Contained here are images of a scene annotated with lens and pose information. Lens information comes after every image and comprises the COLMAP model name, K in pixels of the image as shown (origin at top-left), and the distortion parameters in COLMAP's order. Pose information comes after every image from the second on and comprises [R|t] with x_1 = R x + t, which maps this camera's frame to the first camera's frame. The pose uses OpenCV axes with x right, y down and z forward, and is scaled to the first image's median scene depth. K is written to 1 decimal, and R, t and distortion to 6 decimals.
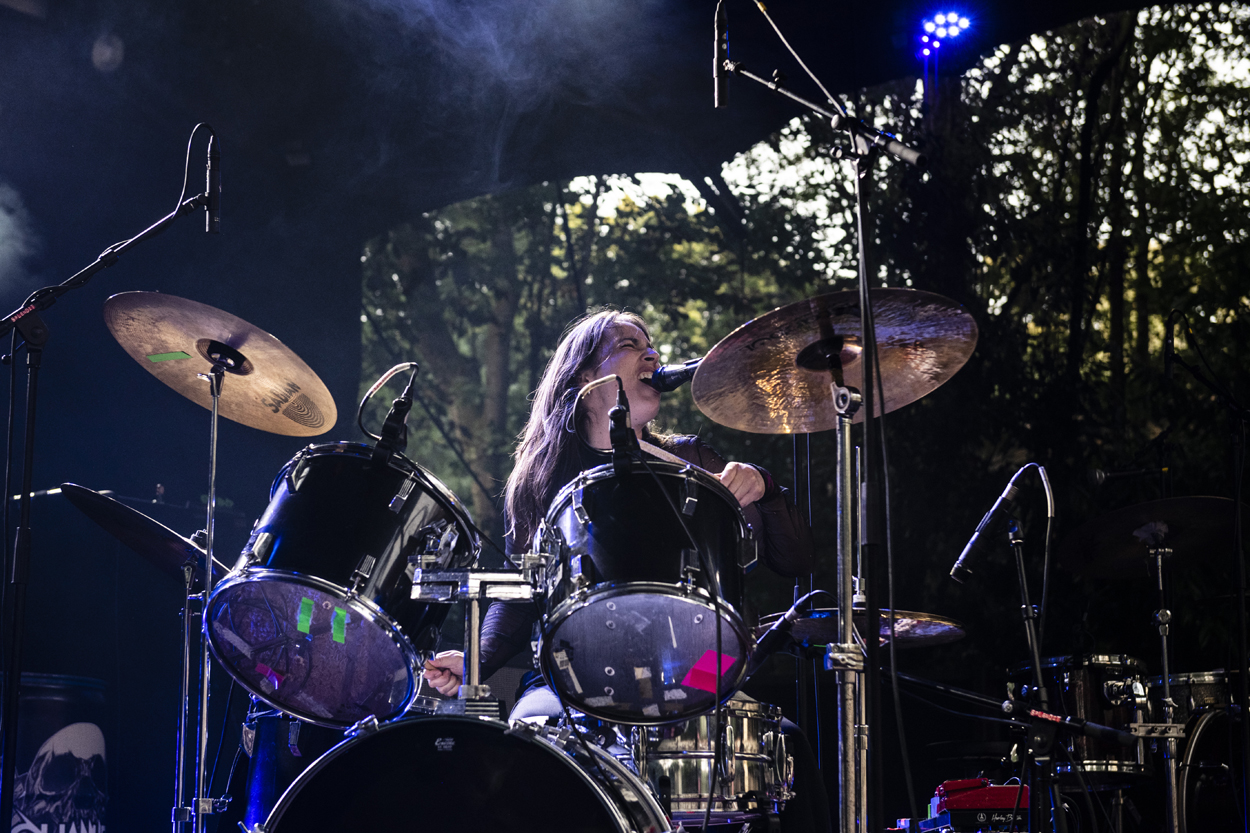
lens RADIAL K [[2296.3, 0, 625.0], [0, 2296.3, 416.5], [0, 0, 1]] dist [0.038981, 0.142323]
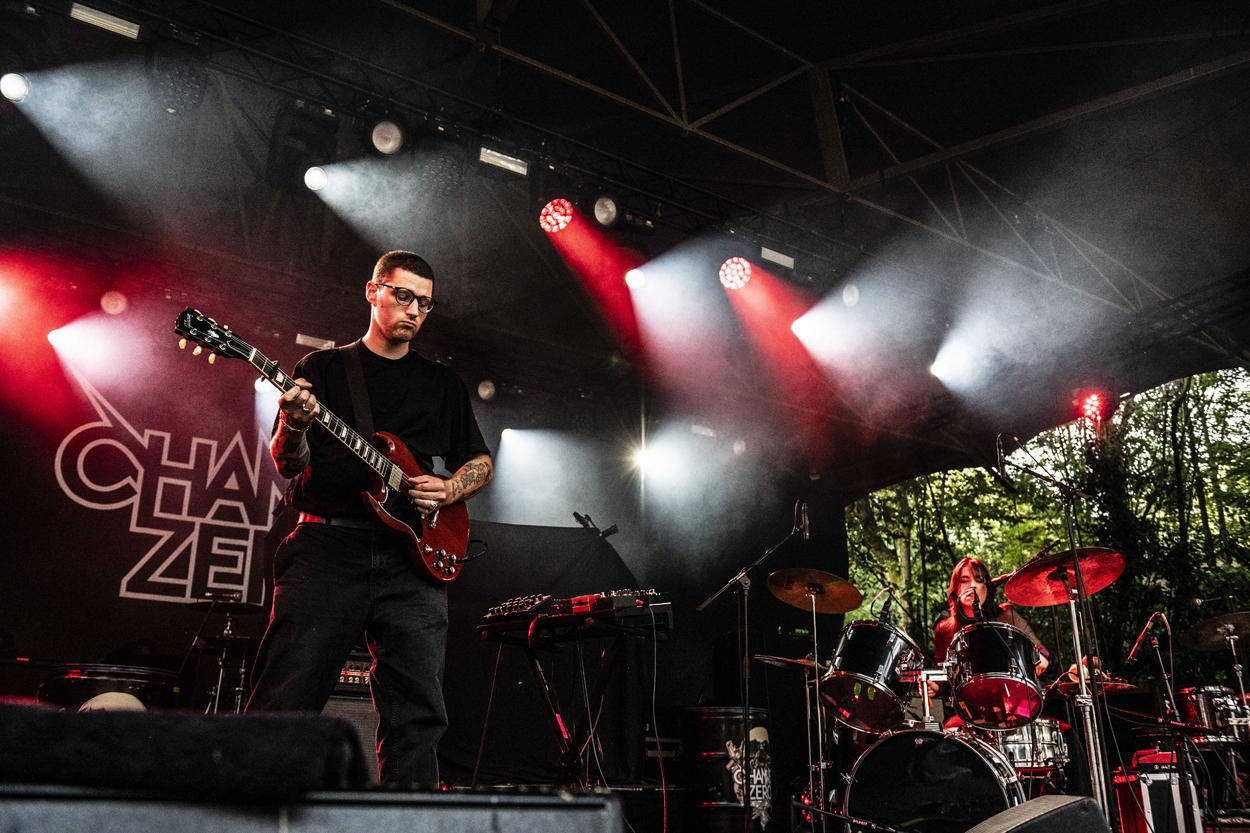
lens RADIAL K [[1076.6, 0, 625.4], [0, 1076.6, 387.8], [0, 0, 1]] dist [-0.004124, 0.007573]
pose [[0.954670, -0.104533, -0.278708, -0.014404], [0.060338, 0.984830, -0.162693, -0.061780], [0.291487, 0.138501, 0.946495, -0.249380]]
